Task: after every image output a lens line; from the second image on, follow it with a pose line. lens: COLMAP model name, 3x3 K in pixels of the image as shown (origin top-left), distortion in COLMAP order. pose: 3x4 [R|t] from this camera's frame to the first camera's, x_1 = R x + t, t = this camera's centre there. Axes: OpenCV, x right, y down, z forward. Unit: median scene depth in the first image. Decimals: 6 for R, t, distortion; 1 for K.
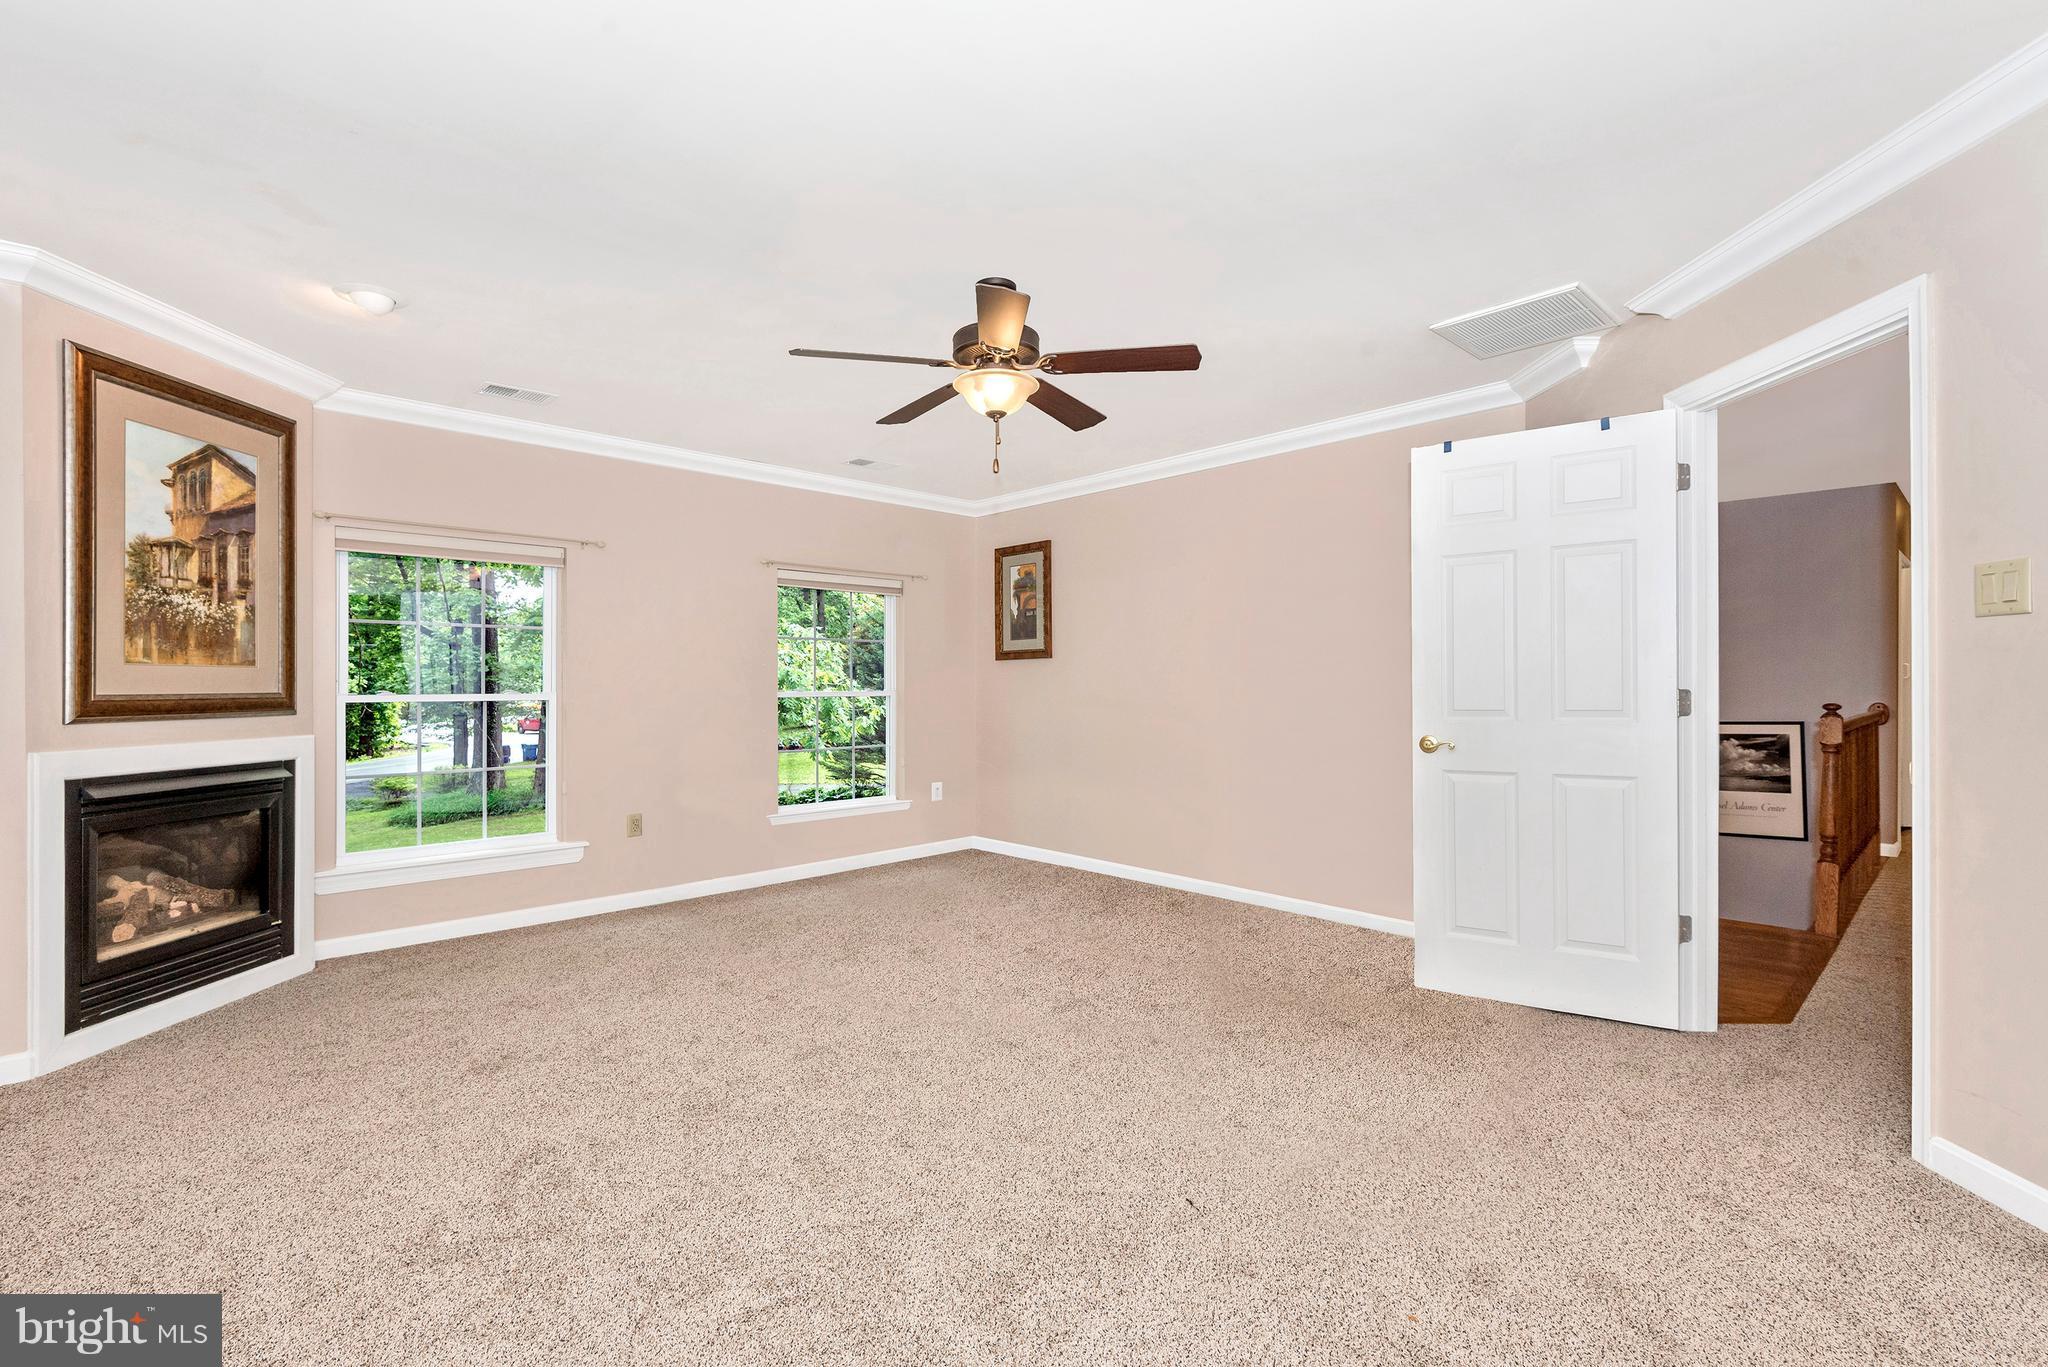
lens RADIAL K [[940.0, 0, 1024.0], [0, 940.0, 683.5], [0, 0, 1]] dist [0.029347, -0.017894]
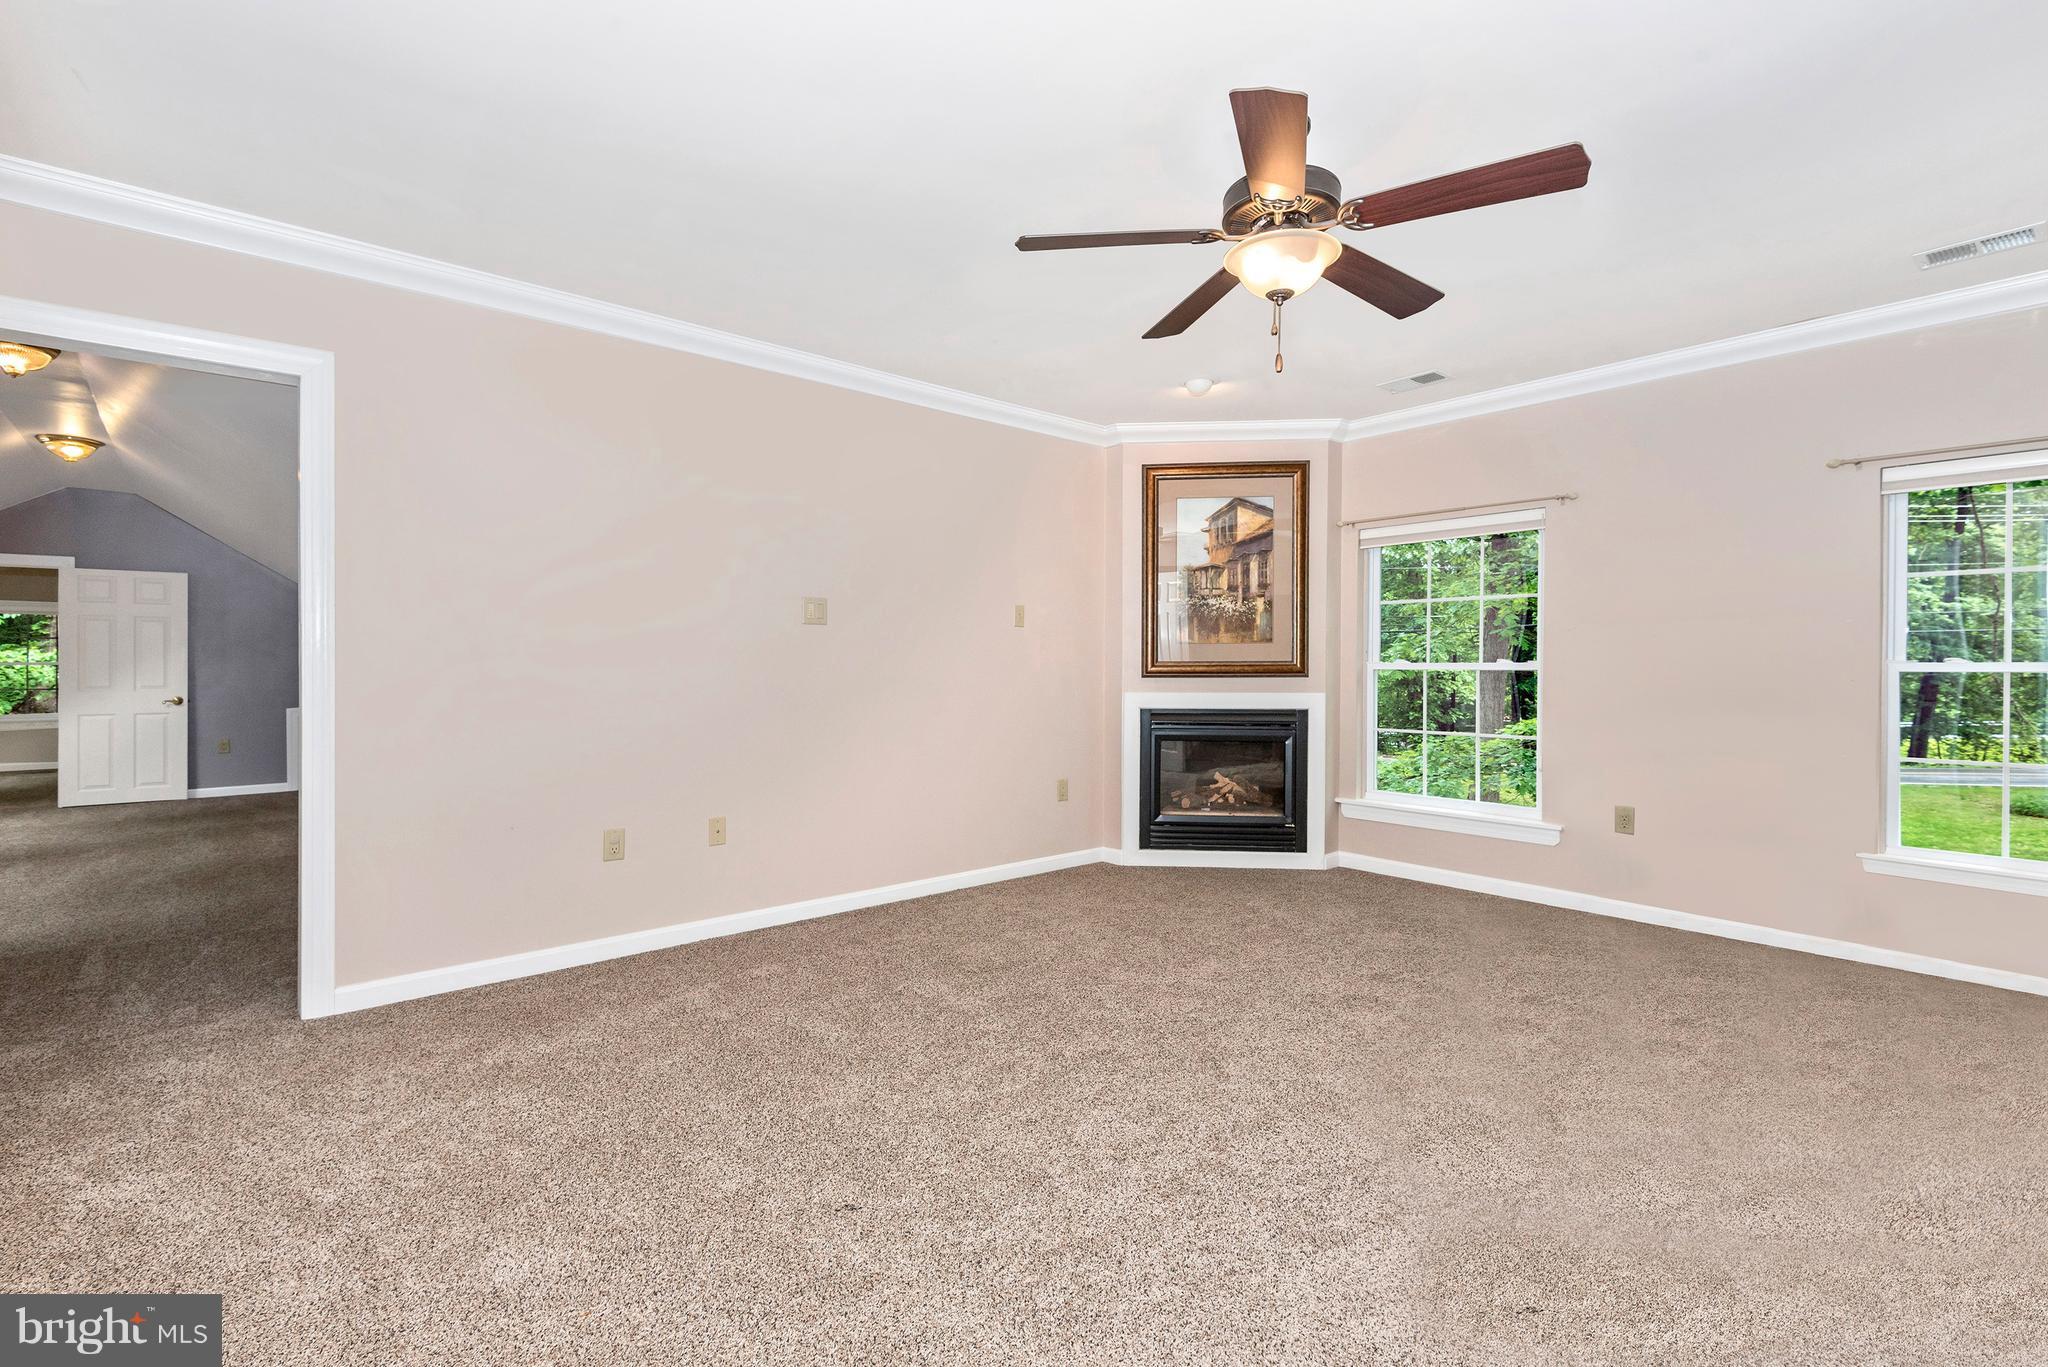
lens RADIAL K [[917.8, 0, 1019.7], [0, 917.8, 655.5], [0, 0, 1]] dist [0.024640, -0.014031]
pose [[-0.059839, 0.005378, -0.998194, 0.617956], [0.005953, 0.999970, 0.005030, -0.008098], [0.998190, -0.005641, -0.059869, 0.722566]]
